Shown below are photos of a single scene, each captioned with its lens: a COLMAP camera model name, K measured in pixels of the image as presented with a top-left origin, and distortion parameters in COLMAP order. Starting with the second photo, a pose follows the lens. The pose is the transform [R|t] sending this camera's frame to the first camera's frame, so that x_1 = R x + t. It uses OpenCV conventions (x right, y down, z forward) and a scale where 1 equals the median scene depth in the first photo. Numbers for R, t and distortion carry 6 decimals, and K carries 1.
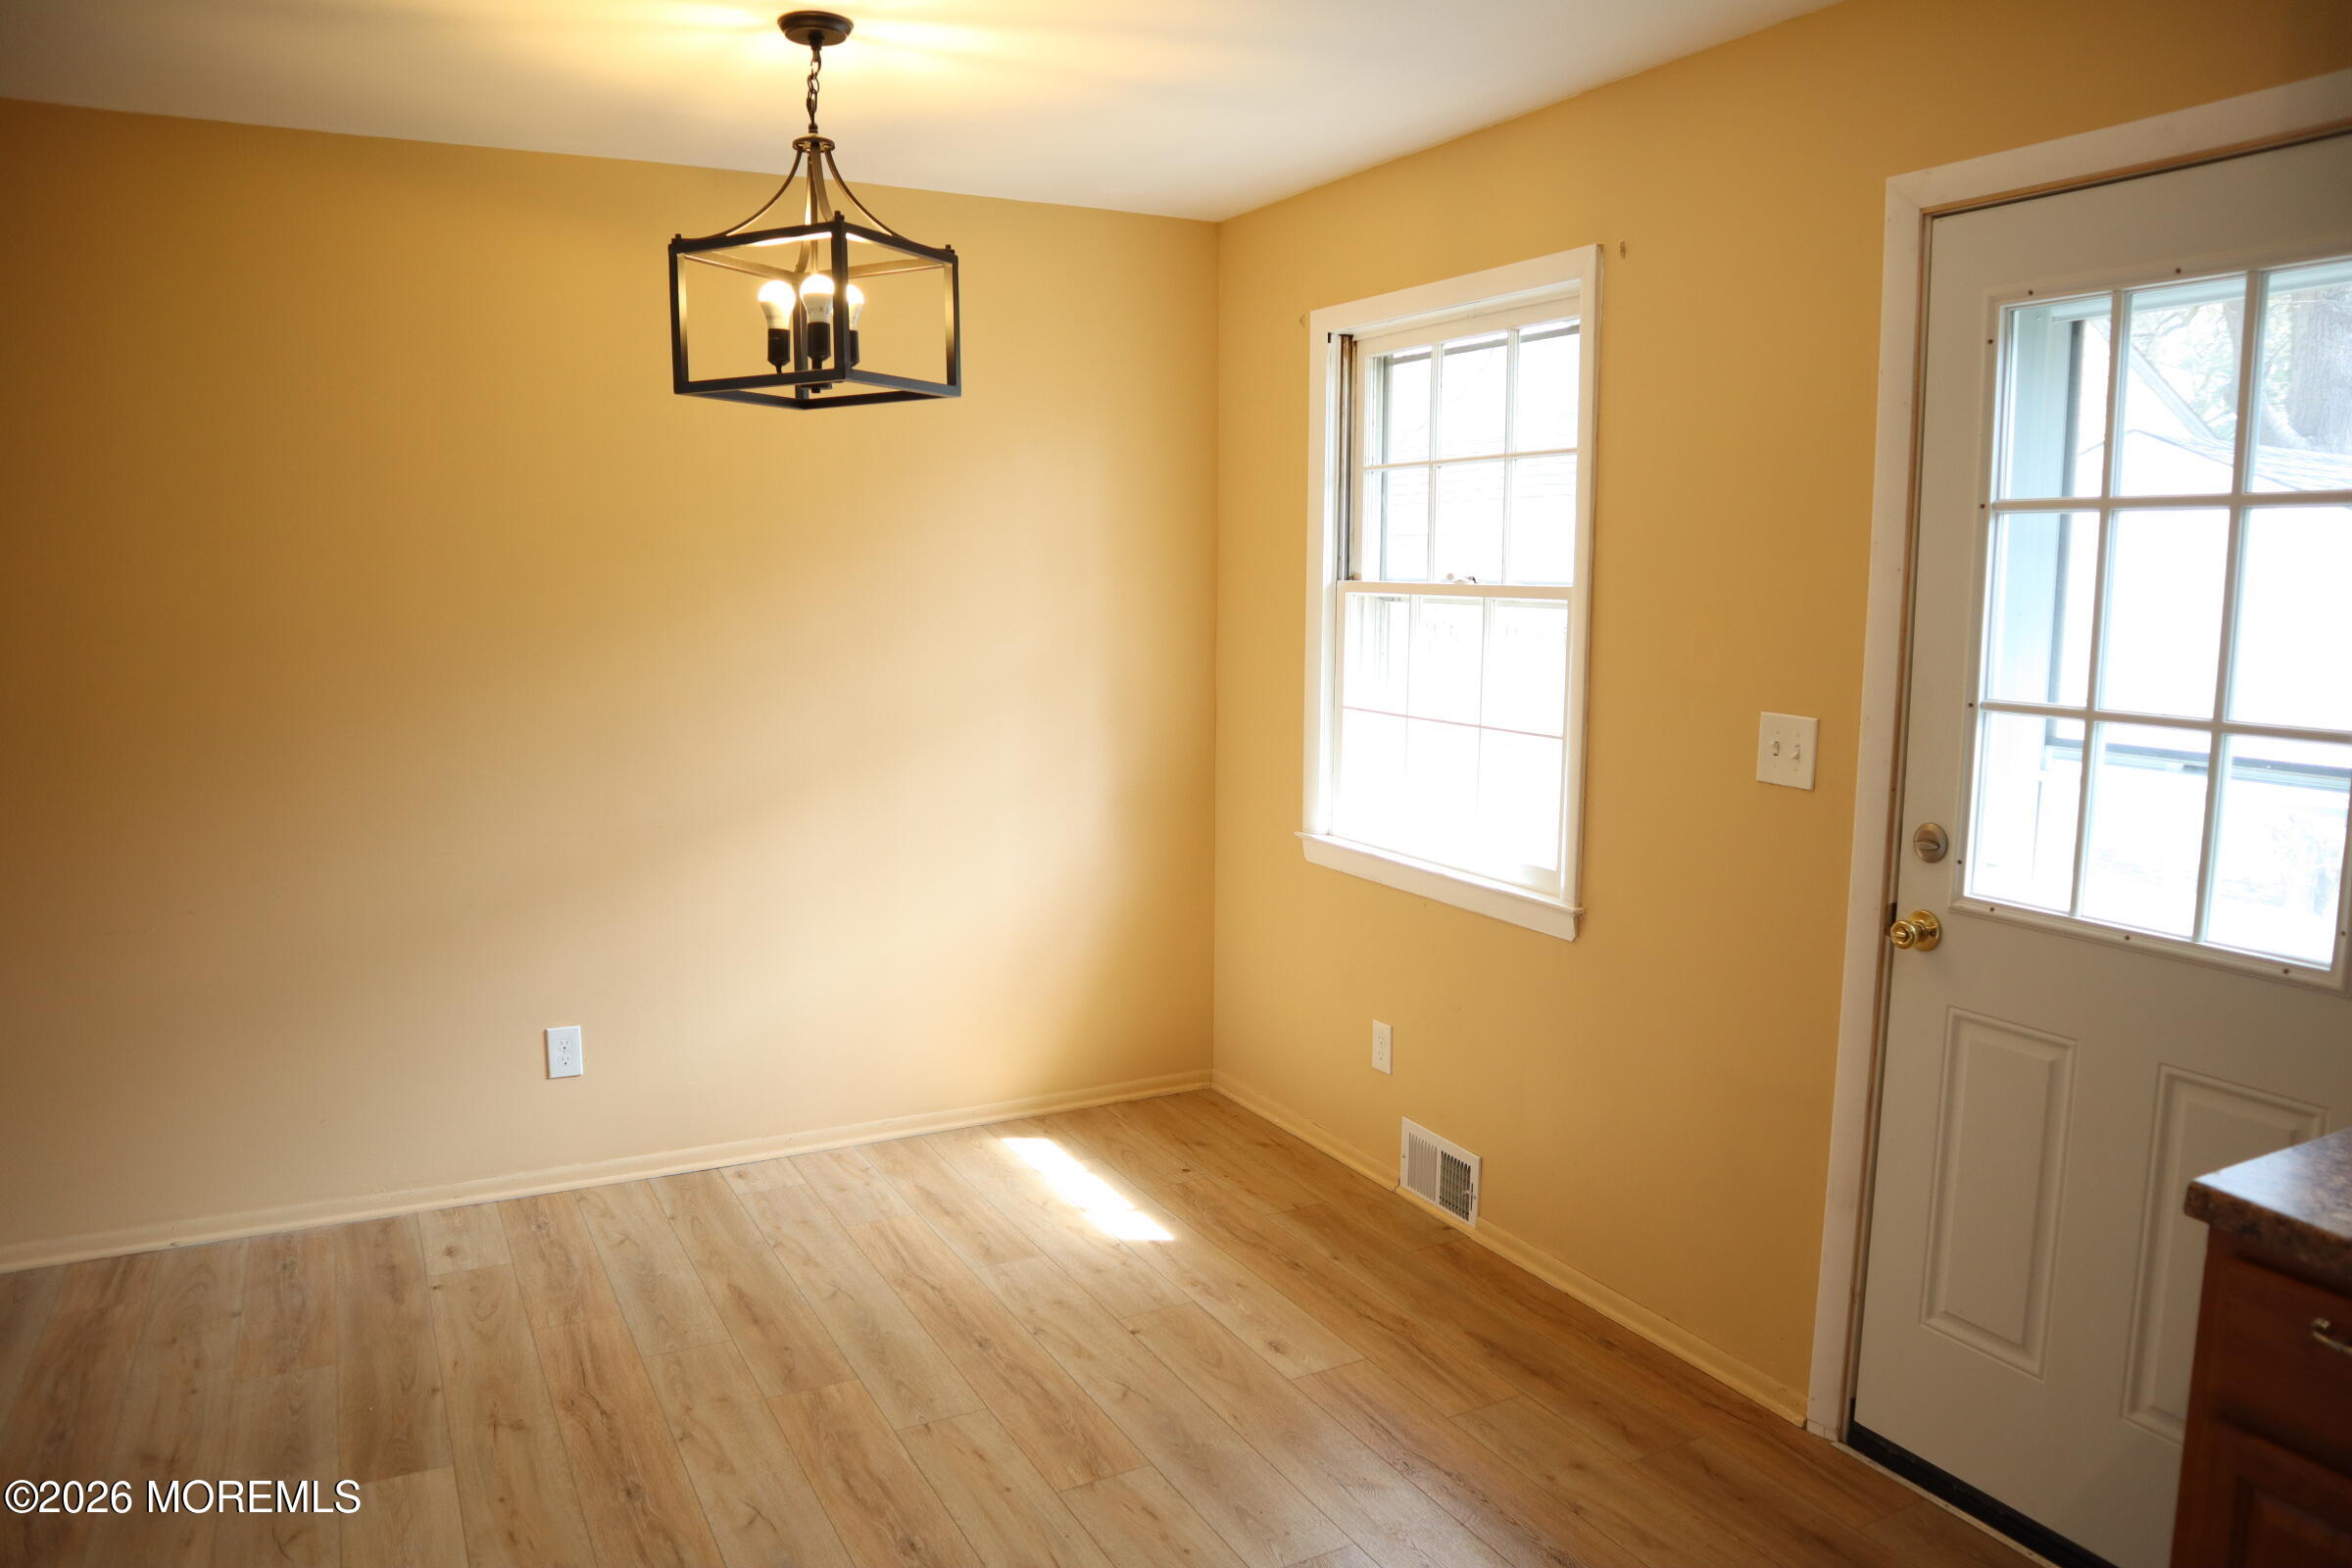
lens RADIAL K [[1620.9, 0, 1171.1], [0, 1620.9, 786.2], [0, 0, 1]] dist [-0.119711, 0.074749]
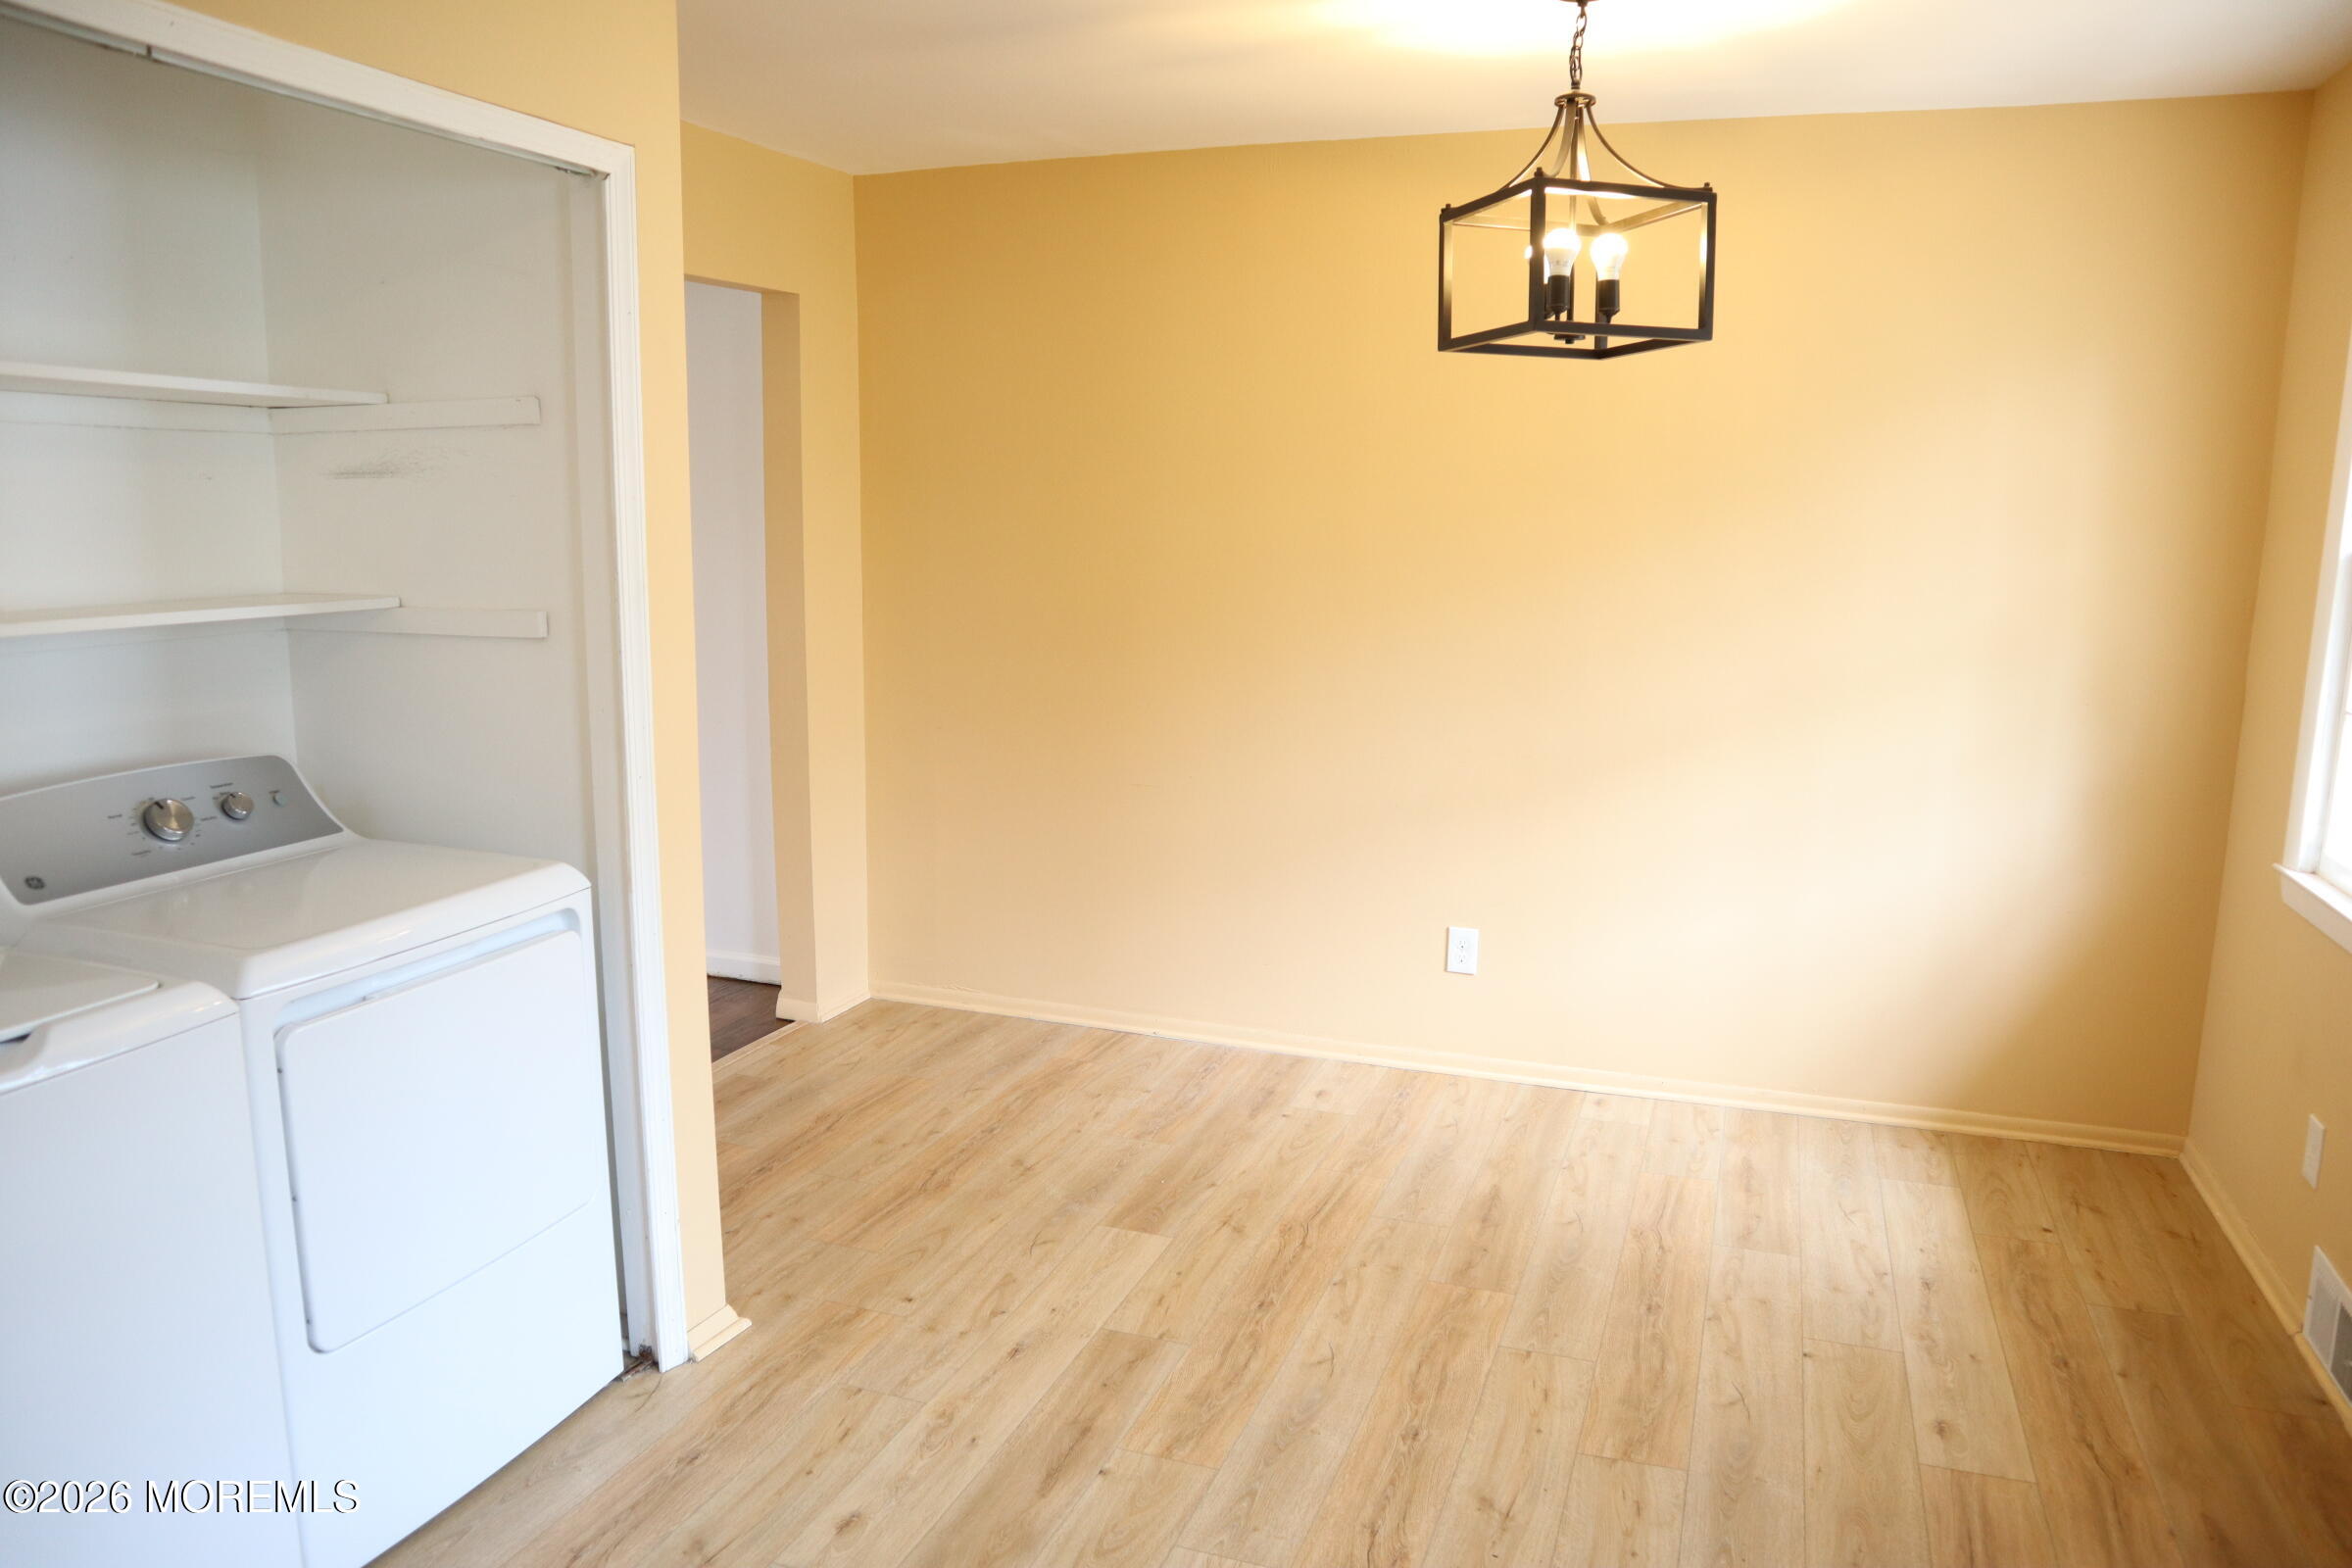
lens RADIAL K [[1620.9, 0, 1194.1], [0, 1620.9, 786.5], [0, 0, 1]] dist [-0.119711, 0.074749]
pose [[0.677946, 0.130706, -0.723398, 0.375961], [-0.109431, 0.991045, 0.076510, -0.014761], [0.726921, 0.027292, 0.686179, 0.120605]]
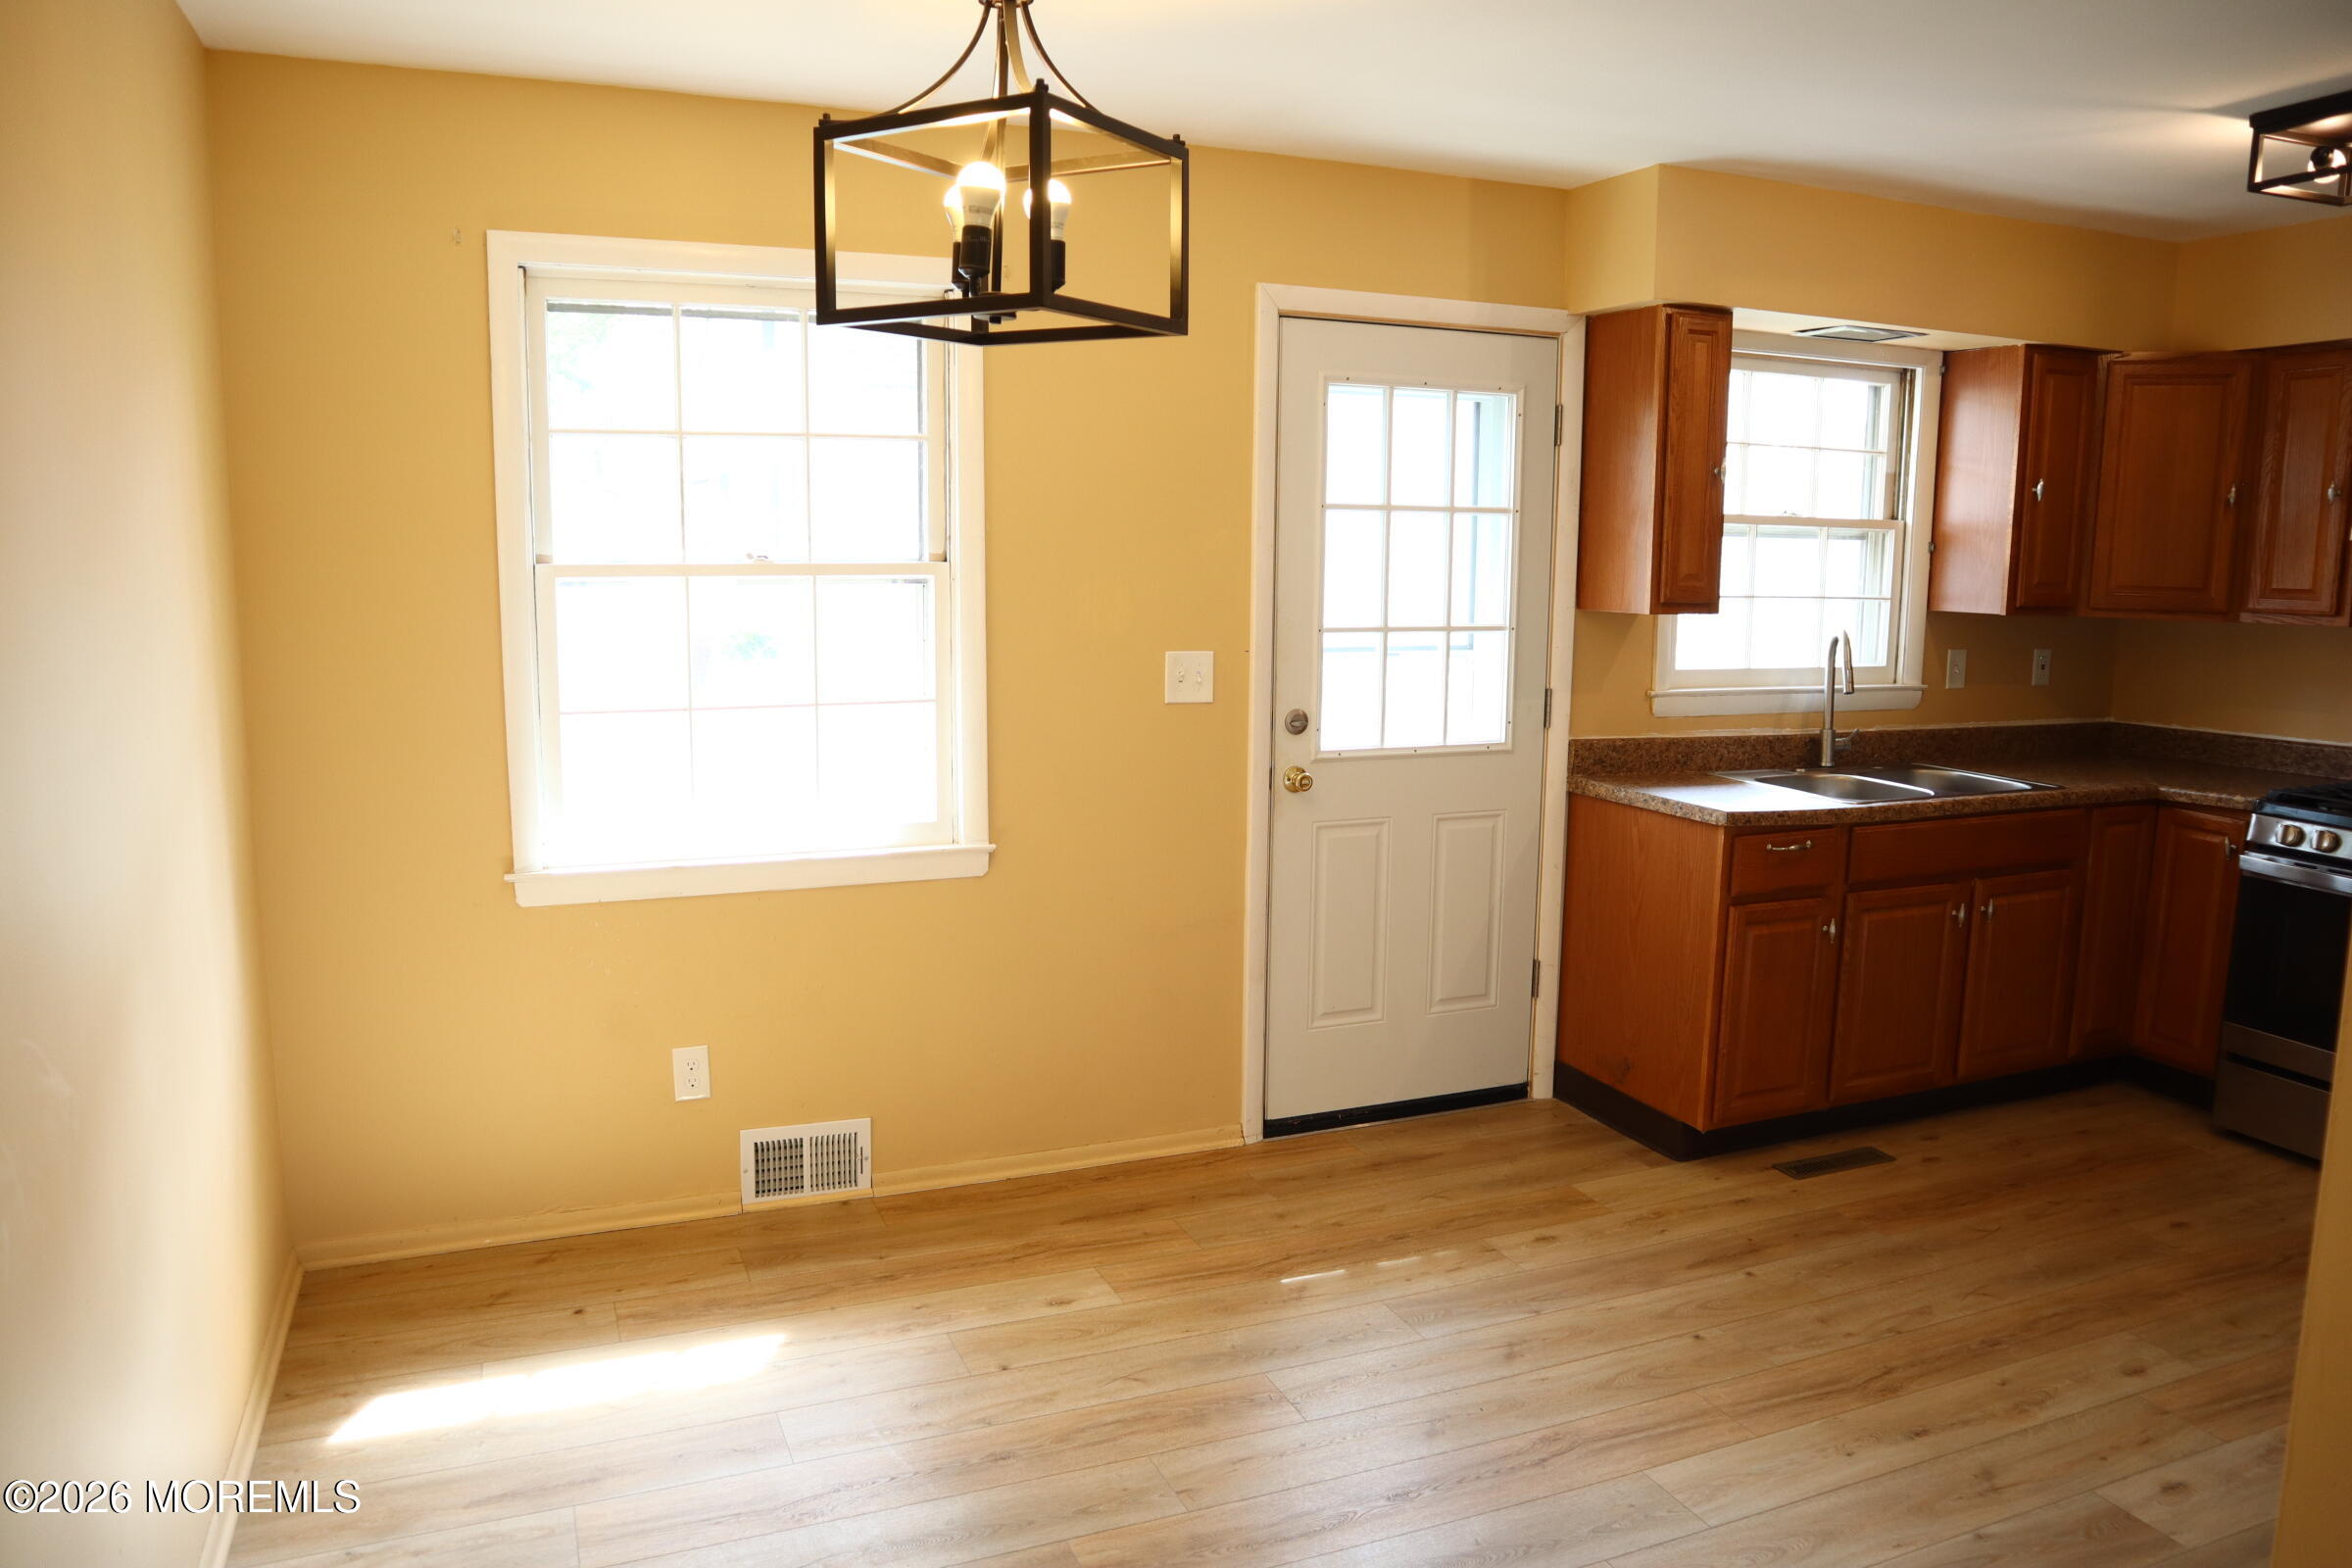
lens RADIAL K [[1620.9, 0, 1187.7], [0, 1620.9, 787.1], [0, 0, 1]] dist [-0.119711, 0.074749]
pose [[0.083765, -0.151786, 0.984858, -0.946707], [0.124608, 0.982169, 0.140773, -0.119037], [-0.988664, 0.110929, 0.101185, 0.817430]]
